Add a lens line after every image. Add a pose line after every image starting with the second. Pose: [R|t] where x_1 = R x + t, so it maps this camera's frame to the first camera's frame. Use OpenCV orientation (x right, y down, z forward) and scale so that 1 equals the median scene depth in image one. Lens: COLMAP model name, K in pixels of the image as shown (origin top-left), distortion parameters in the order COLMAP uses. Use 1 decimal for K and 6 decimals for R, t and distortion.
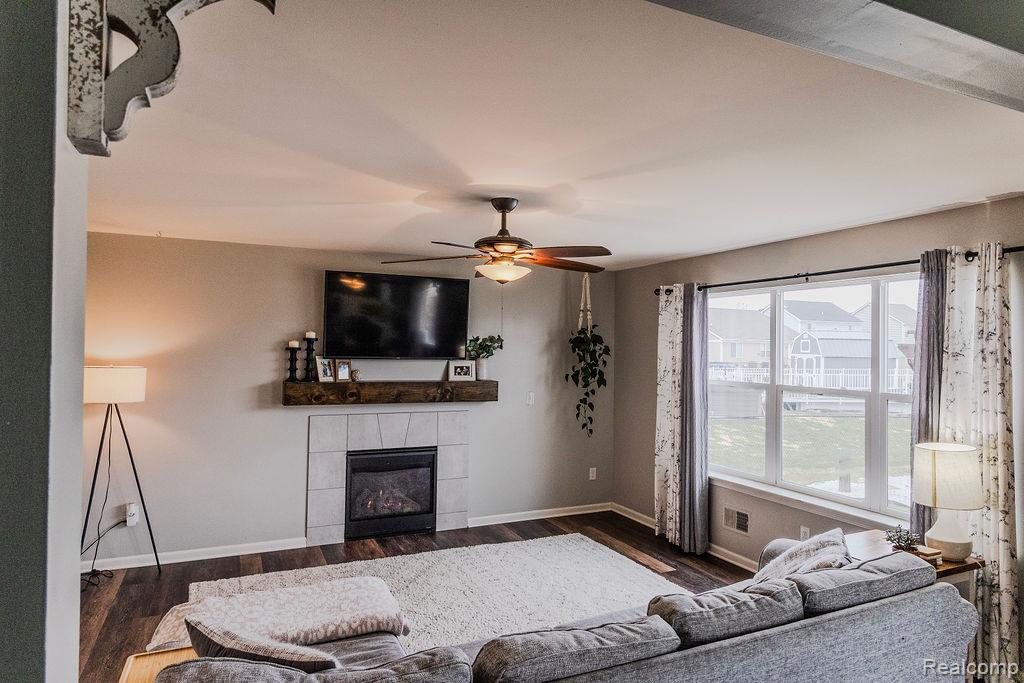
lens RADIAL K [[621.9, 0, 512.0], [0, 621.9, 341.5], [0, 0, 1]] dist [0.007446, 0.000551]
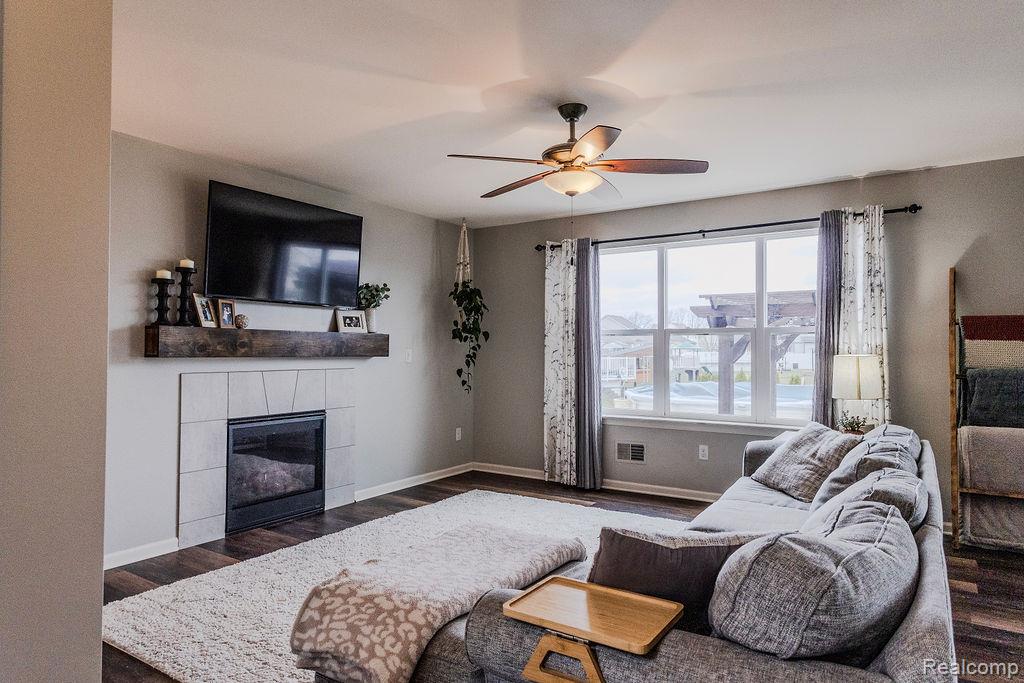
lens RADIAL K [[621.9, 0, 512.0], [0, 621.9, 341.5], [0, 0, 1]] dist [0.007446, 0.000551]
pose [[0.848583, -0.003672, 0.529049, -0.384382], [0.003830, 0.999992, 0.000798, 0.082203], [-0.529048, 0.001349, 0.848591, 0.159072]]
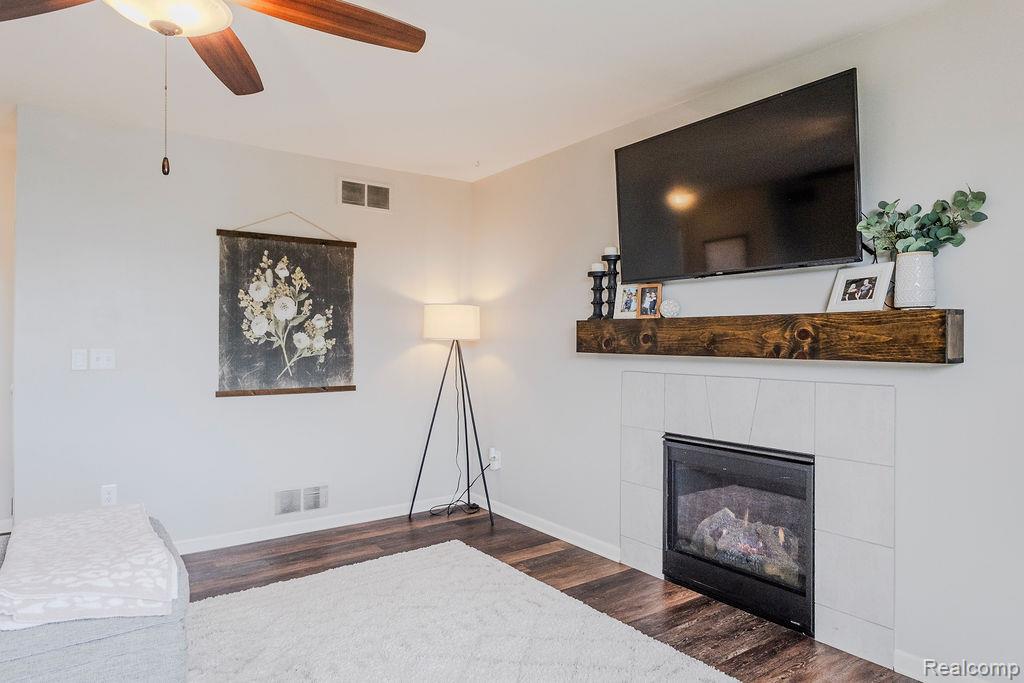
lens RADIAL K [[621.9, 0, 512.0], [0, 621.9, 341.5], [0, 0, 1]] dist [0.007446, 0.000551]
pose [[0.194930, -0.013478, -0.980725, 0.318619], [0.007259, 0.999898, -0.012299, 0.094991], [0.980790, -0.004722, 0.195008, 0.751681]]
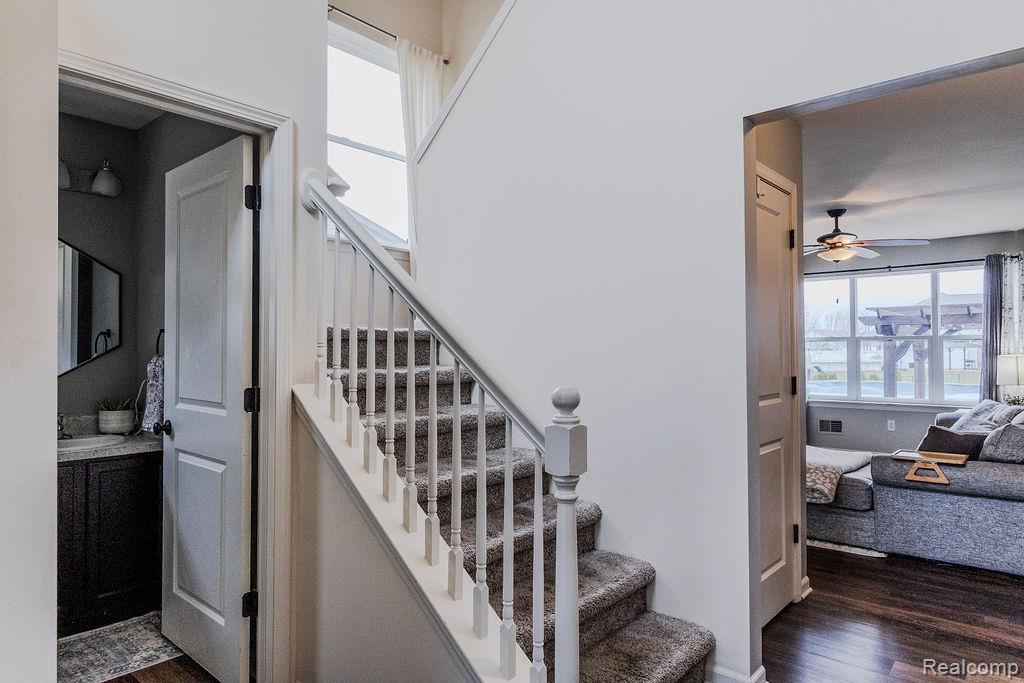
lens RADIAL K [[613.4, 0, 512.0], [0, 613.4, 341.5], [0, 0, 1]] dist [-0.002149, -0.003290]
pose [[0.917277, -0.012805, 0.398043, -0.907912], [0.014089, 0.999901, -0.000300, 0.063192], [-0.398000, 0.005883, 0.917367, -0.072364]]
